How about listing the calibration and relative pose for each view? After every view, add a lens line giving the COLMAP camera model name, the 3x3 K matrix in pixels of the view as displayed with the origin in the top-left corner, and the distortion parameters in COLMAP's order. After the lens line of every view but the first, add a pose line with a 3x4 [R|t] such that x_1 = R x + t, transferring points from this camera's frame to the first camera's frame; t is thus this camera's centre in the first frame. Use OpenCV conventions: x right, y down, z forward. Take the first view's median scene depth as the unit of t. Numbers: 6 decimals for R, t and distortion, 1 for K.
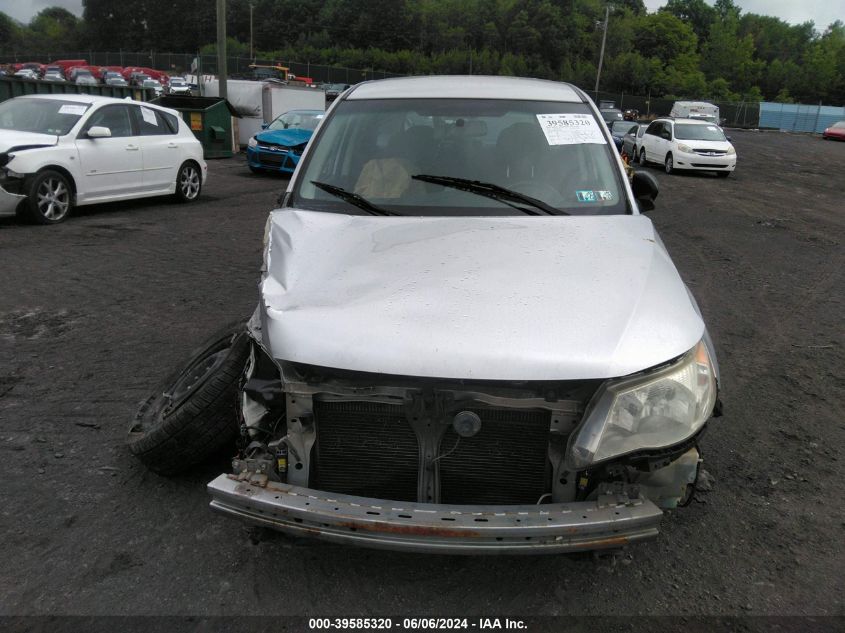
lens RADIAL K [[652.4, 0, 422.5], [0, 652.4, 316.5], [0, 0, 1]] dist [0.009686, -0.009764]
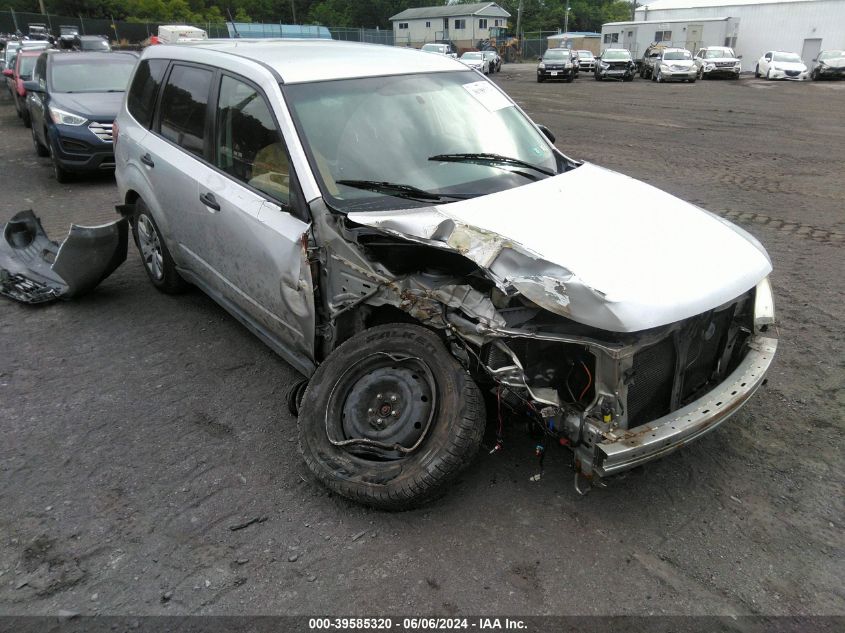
lens RADIAL K [[652.4, 0, 422.5], [0, 652.4, 316.5], [0, 0, 1]] dist [0.009686, -0.009764]
pose [[0.693774, -0.325911, 0.642231, -0.802918], [0.251408, 0.945246, 0.208096, -0.199157], [-0.674887, 0.017091, 0.737724, 0.232070]]
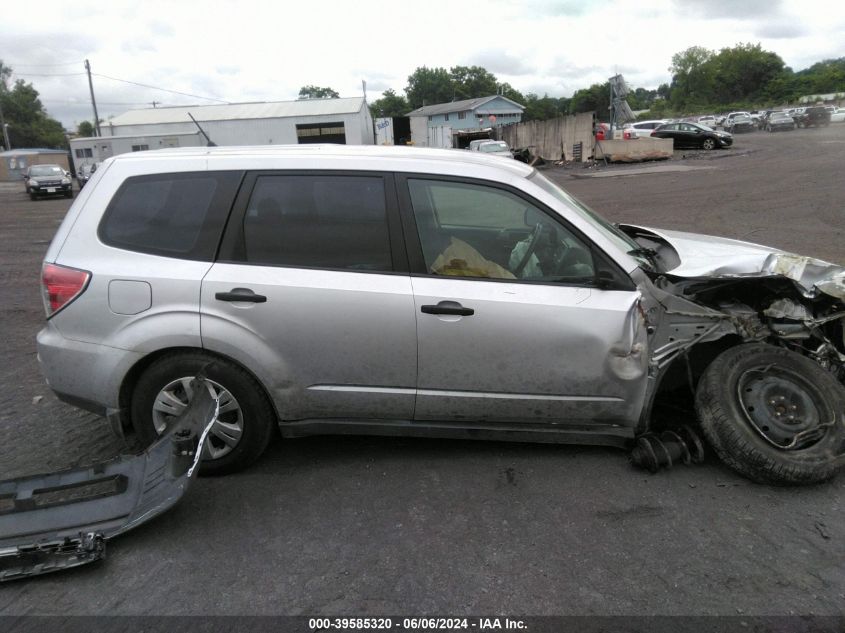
lens RADIAL K [[652.4, 0, 422.5], [0, 652.4, 316.5], [0, 0, 1]] dist [0.009686, -0.009764]
pose [[-0.079101, -0.298548, 0.951111, -1.288632], [0.326776, 0.893617, 0.307677, -0.605159], [-0.941786, 0.335138, 0.026873, 1.465587]]
